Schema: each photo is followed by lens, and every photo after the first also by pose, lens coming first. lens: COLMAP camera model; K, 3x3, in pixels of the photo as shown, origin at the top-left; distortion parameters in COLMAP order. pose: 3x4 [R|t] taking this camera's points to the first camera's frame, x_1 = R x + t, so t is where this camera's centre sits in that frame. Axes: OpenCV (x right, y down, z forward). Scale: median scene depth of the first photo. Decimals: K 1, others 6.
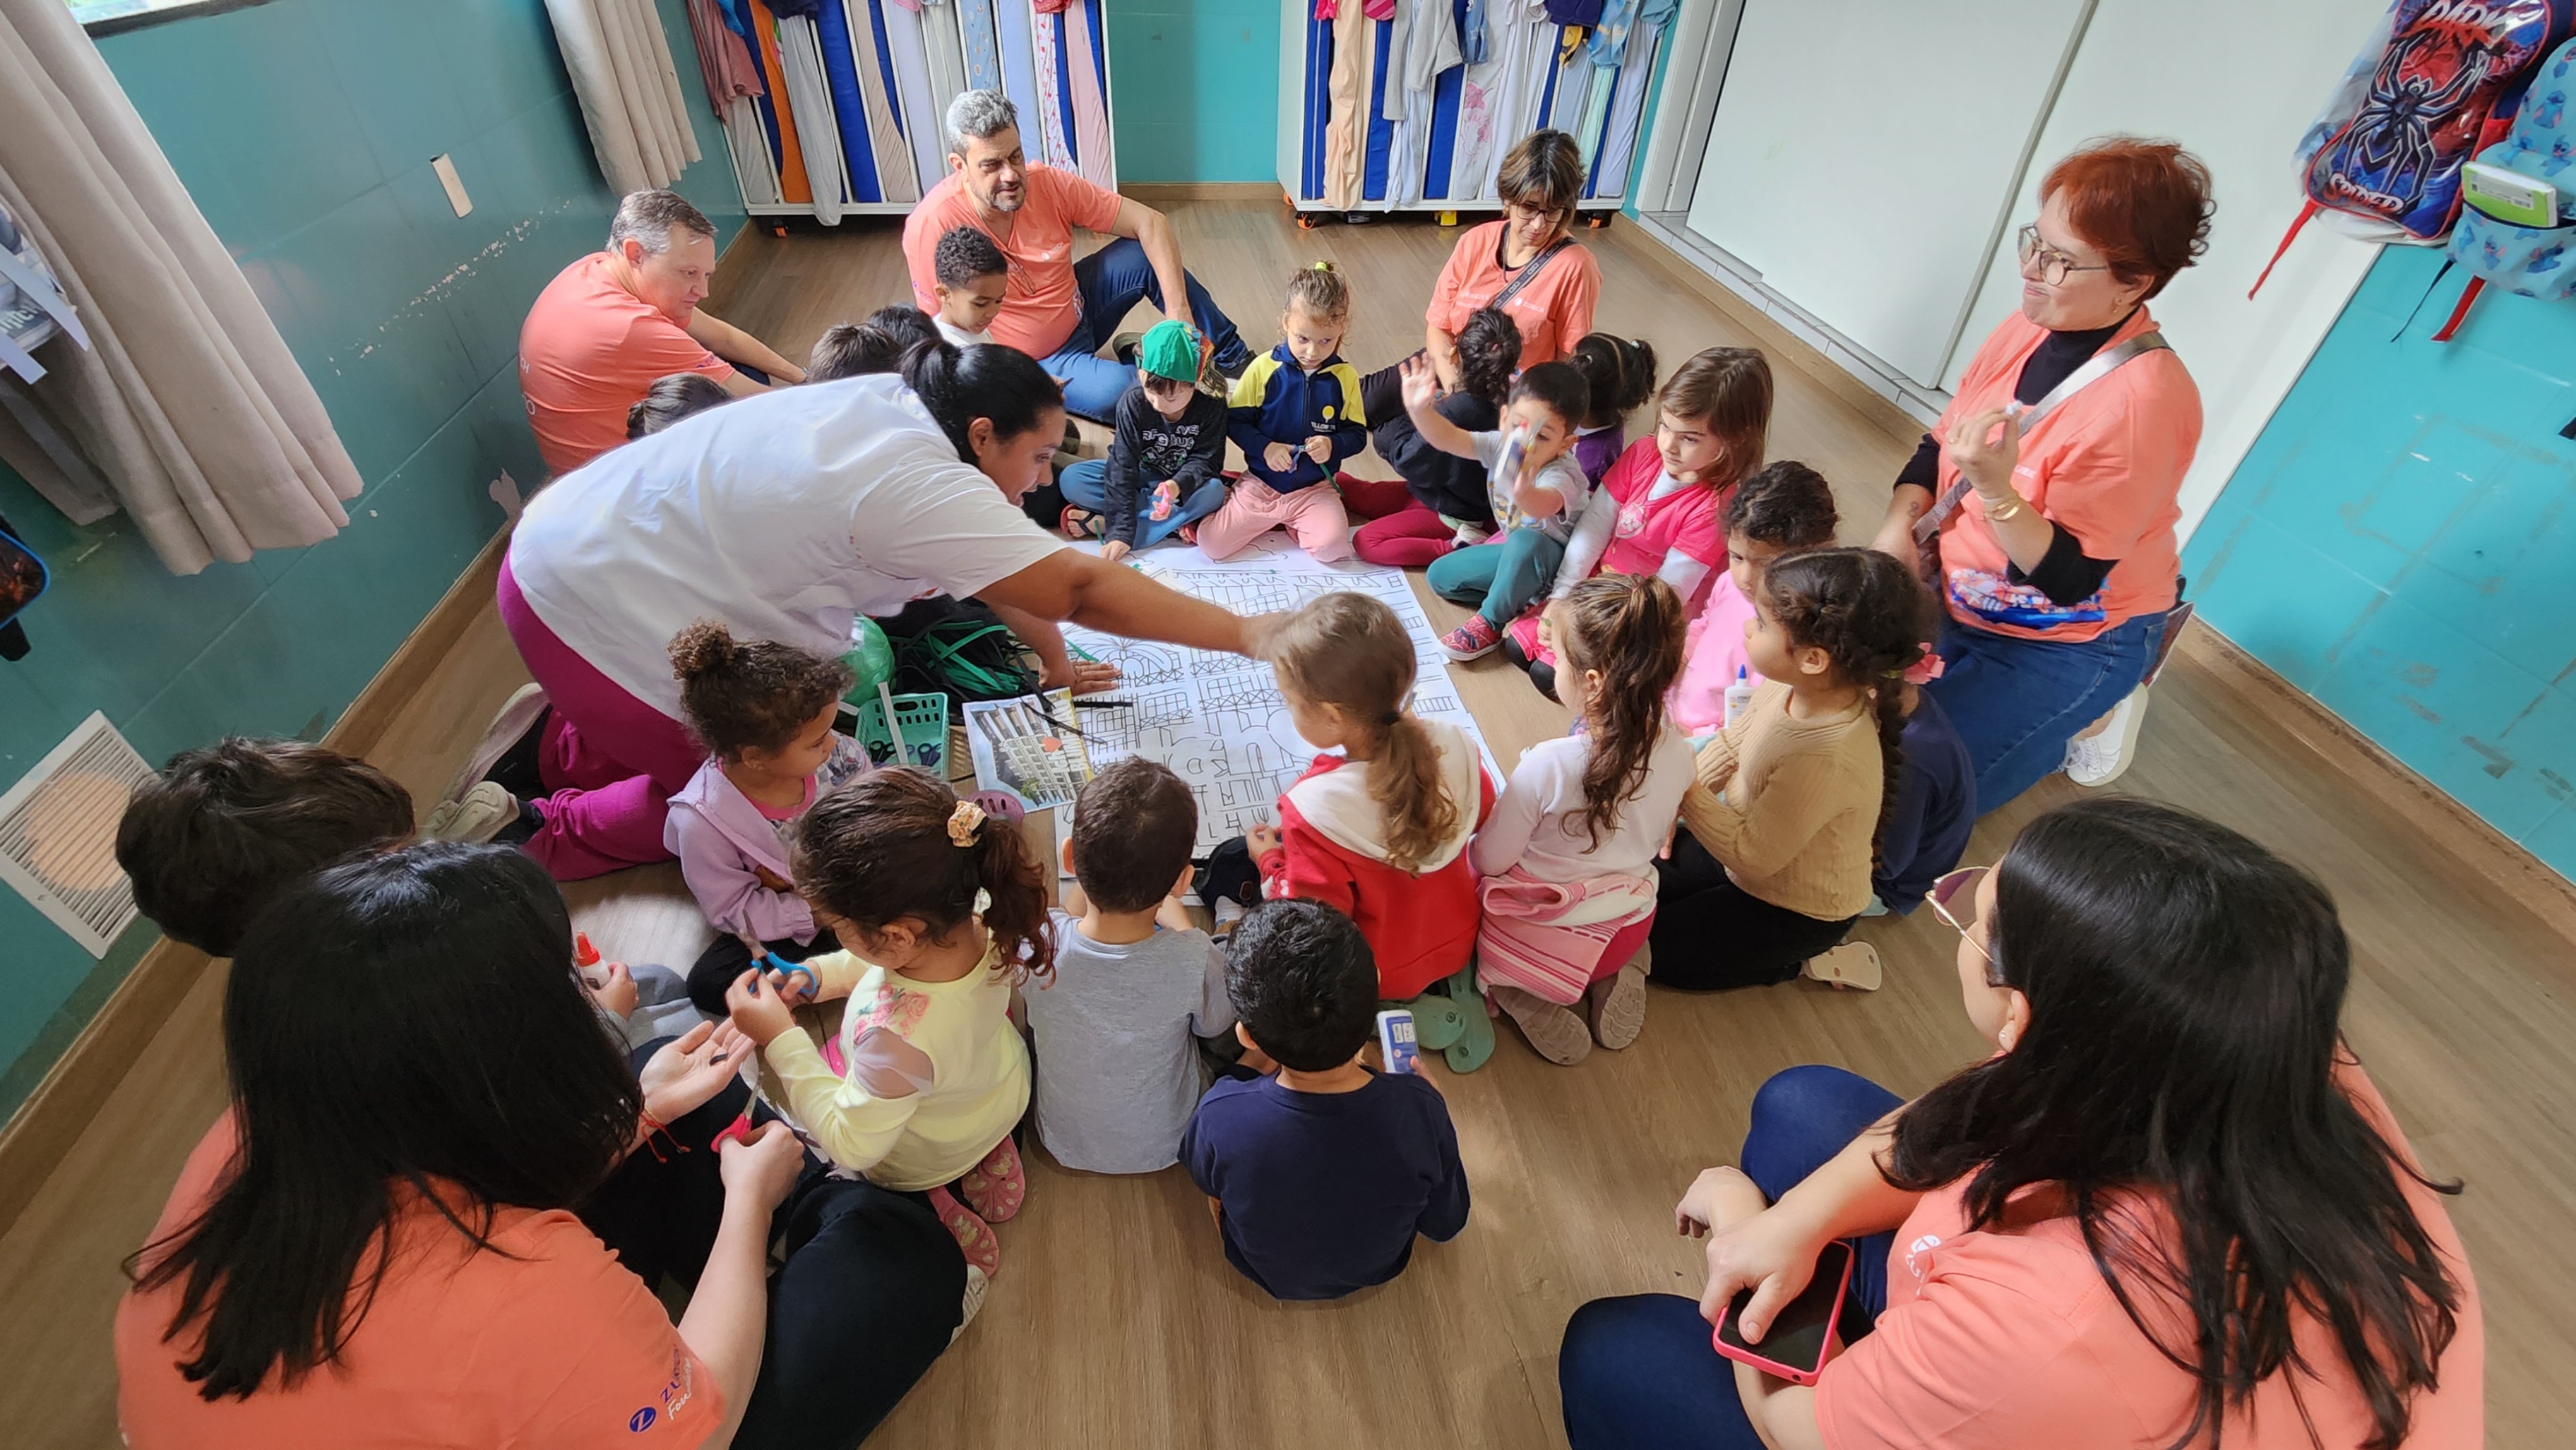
lens RADIAL K [[1052.2, 0, 1281.5], [0, 1052.2, 710.4], [0, 0, 1]] dist [0.000107, -0.001821]
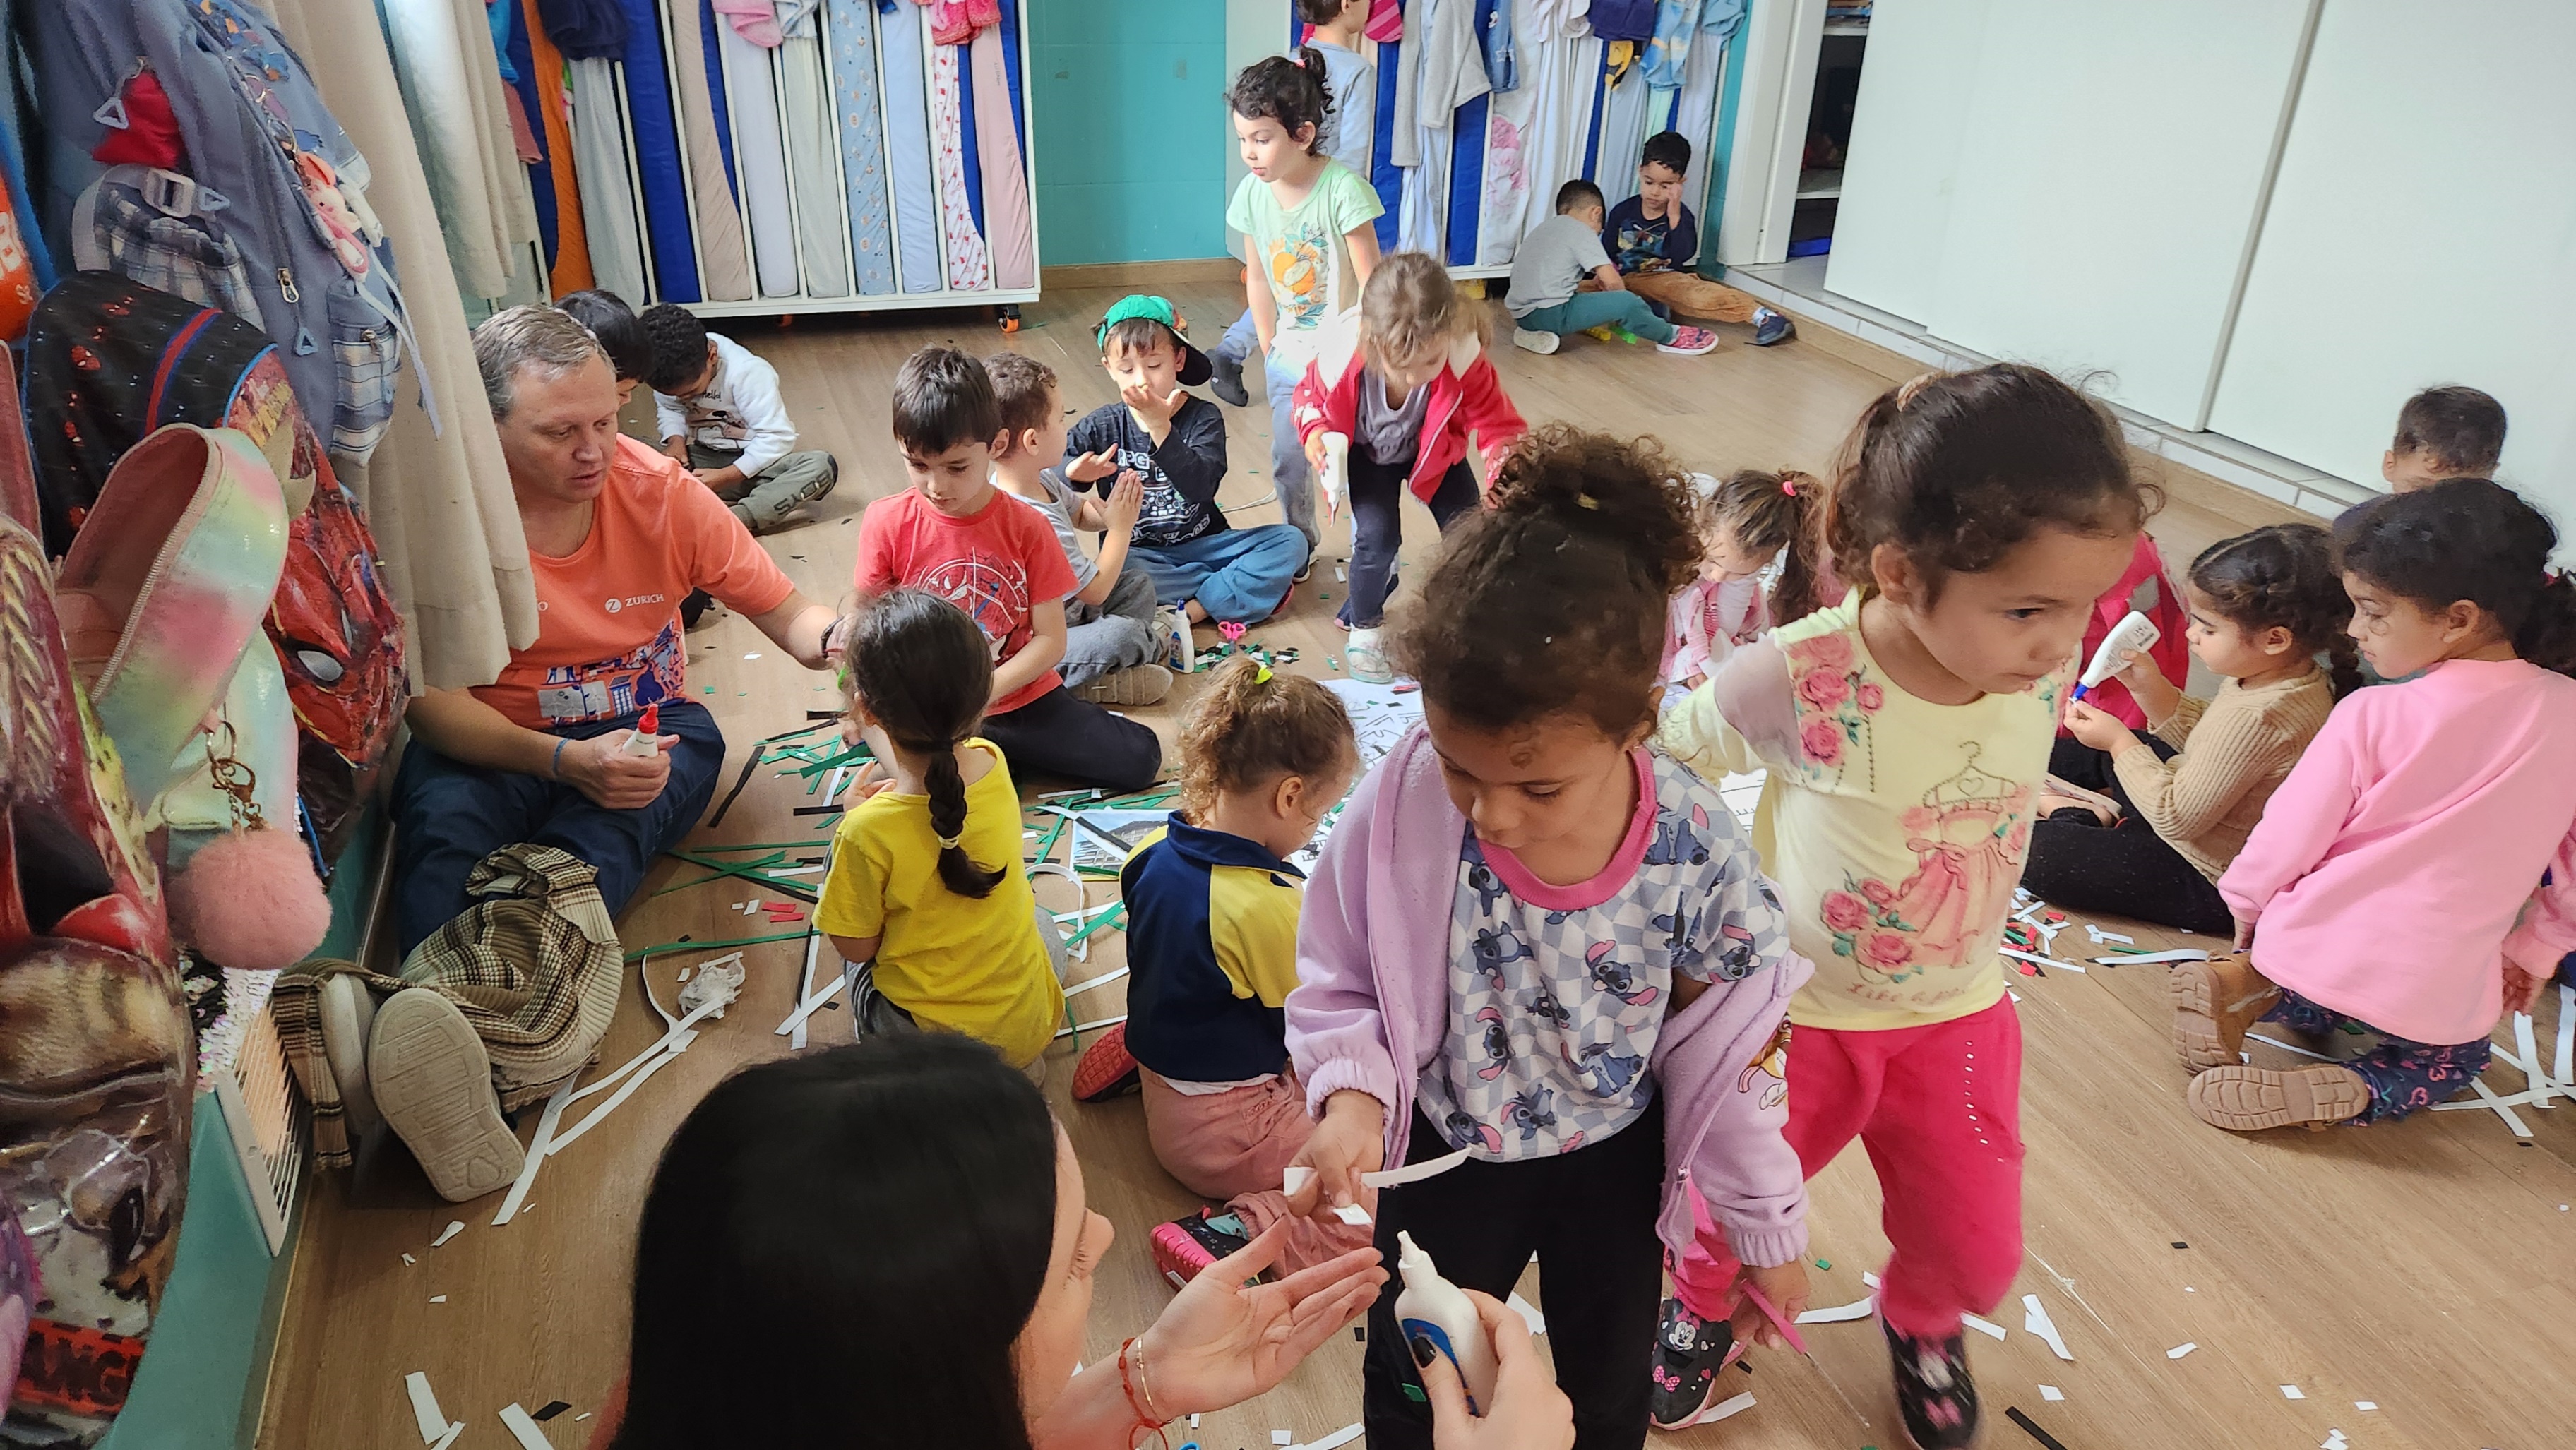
lens RADIAL K [[1710.5, 0, 1291.9], [0, 1710.5, 774.5], [0, 0, 1]] dist [0.071160, -0.059730]
pose [[0.984456, -0.092823, 0.149098, -0.285597], [0.119554, 0.976054, -0.181731, 0.104247], [-0.128659, 0.196731, 0.971979, -0.133571]]
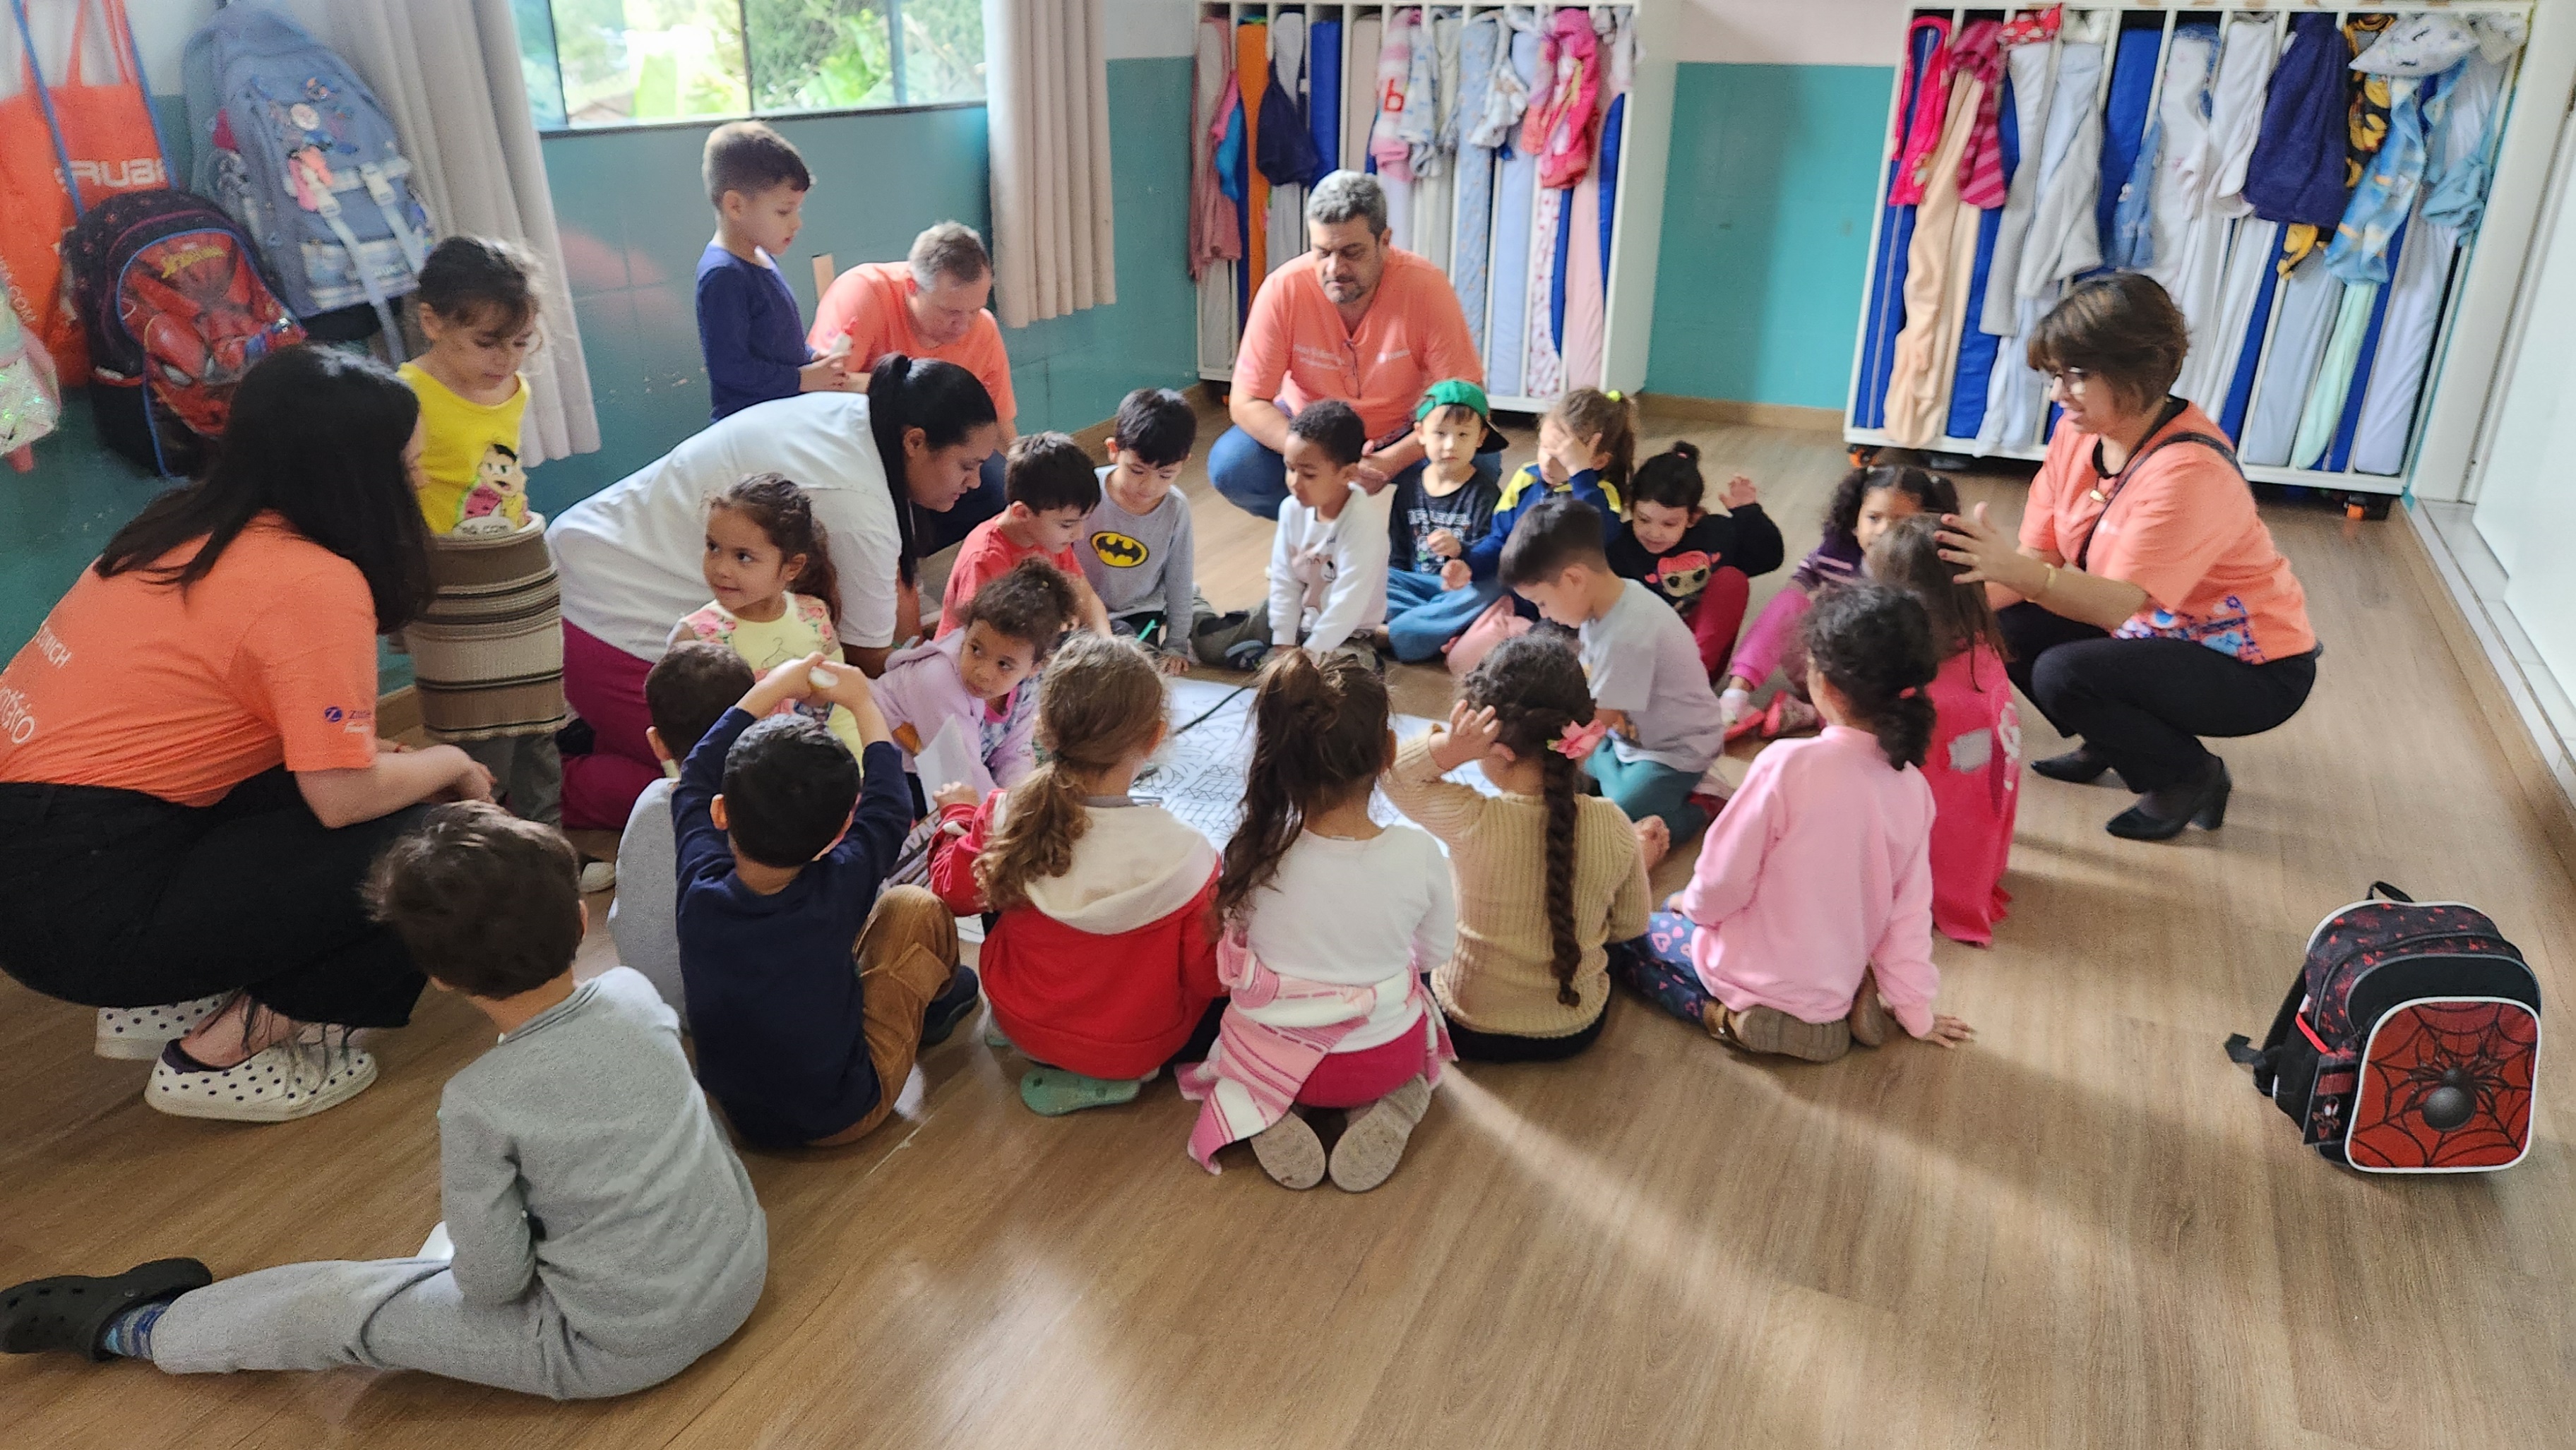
lens RADIAL K [[1710.5, 0, 1279.4], [0, 1710.5, 742.2], [0, 0, 1]] dist [0.071160, -0.059730]
pose [[0.842695, 0.189545, -0.503922, 0.502274], [-0.330931, 0.920645, -0.207117, 0.139332], [0.424676, 0.341300, 0.838549, -0.135934]]
